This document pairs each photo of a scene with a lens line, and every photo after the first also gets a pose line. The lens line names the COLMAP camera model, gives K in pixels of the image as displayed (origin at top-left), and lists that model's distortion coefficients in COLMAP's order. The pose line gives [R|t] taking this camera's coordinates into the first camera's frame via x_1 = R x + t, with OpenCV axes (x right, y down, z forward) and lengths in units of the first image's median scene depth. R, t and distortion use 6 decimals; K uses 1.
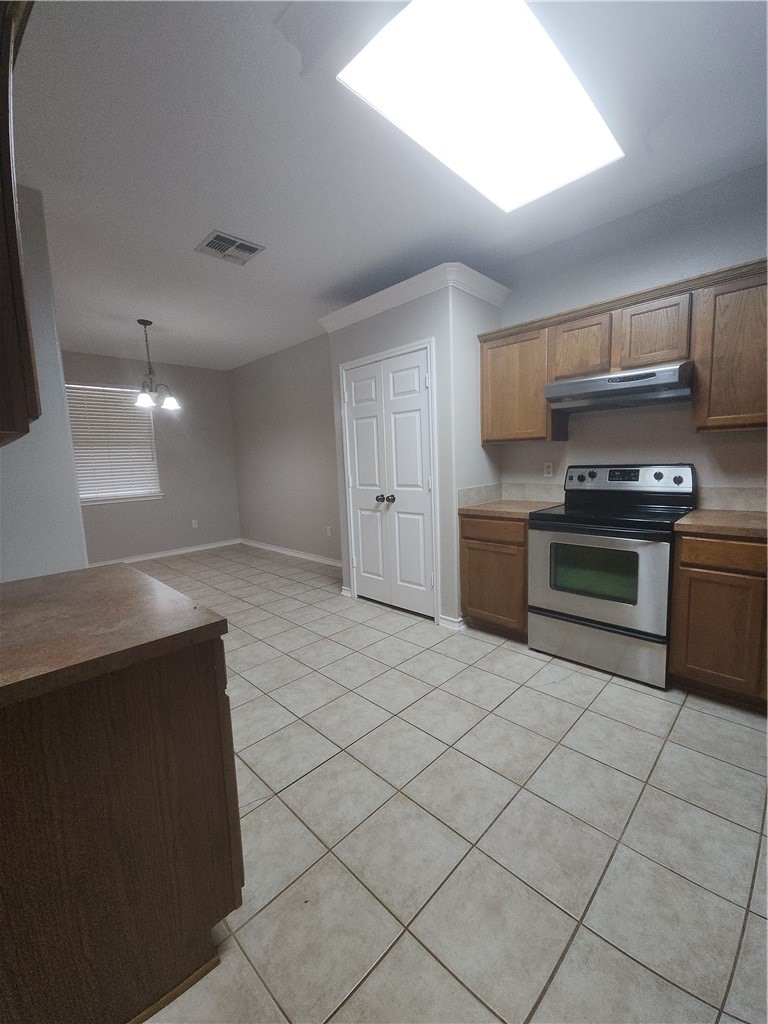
lens RADIAL K [[417.1, 0, 386.4], [0, 417.1, 510.9], [0, 0, 1]] dist [-0.000911, -0.000336]
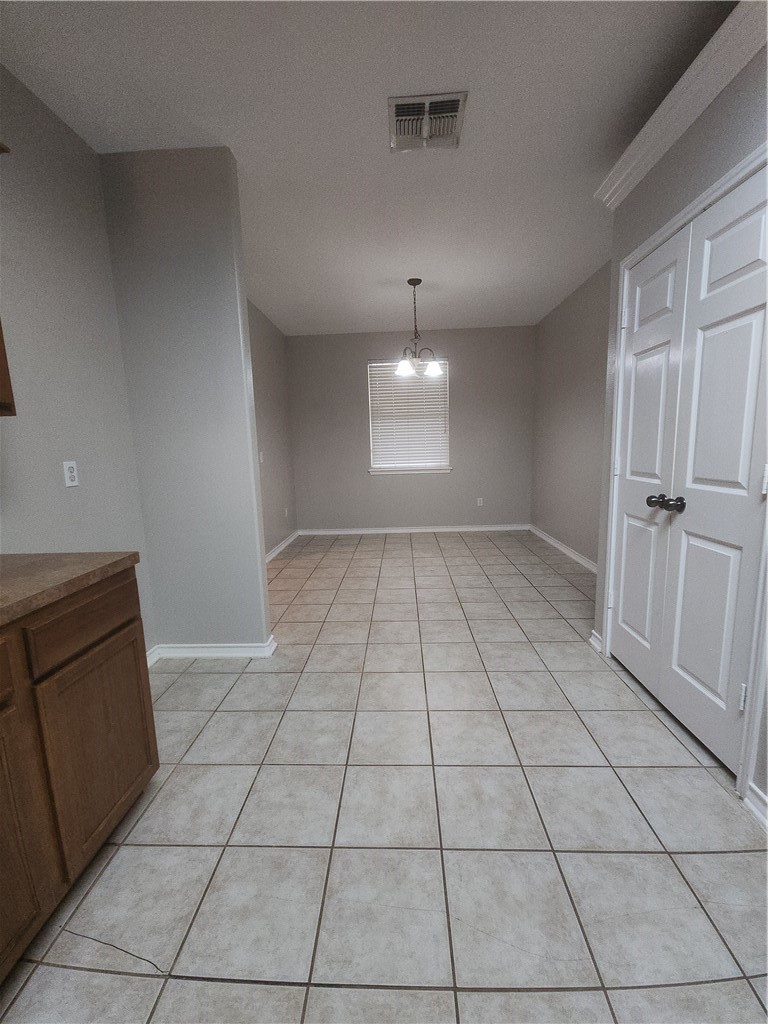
lens RADIAL K [[417.1, 0, 382.7], [0, 417.1, 511.4], [0, 0, 1]] dist [-0.000911, -0.000336]
pose [[0.672065, 0.132479, -0.728545, 0.136744], [-0.087906, 0.991182, 0.099146, -0.038511], [0.735256, -0.002589, 0.677785, 0.380811]]
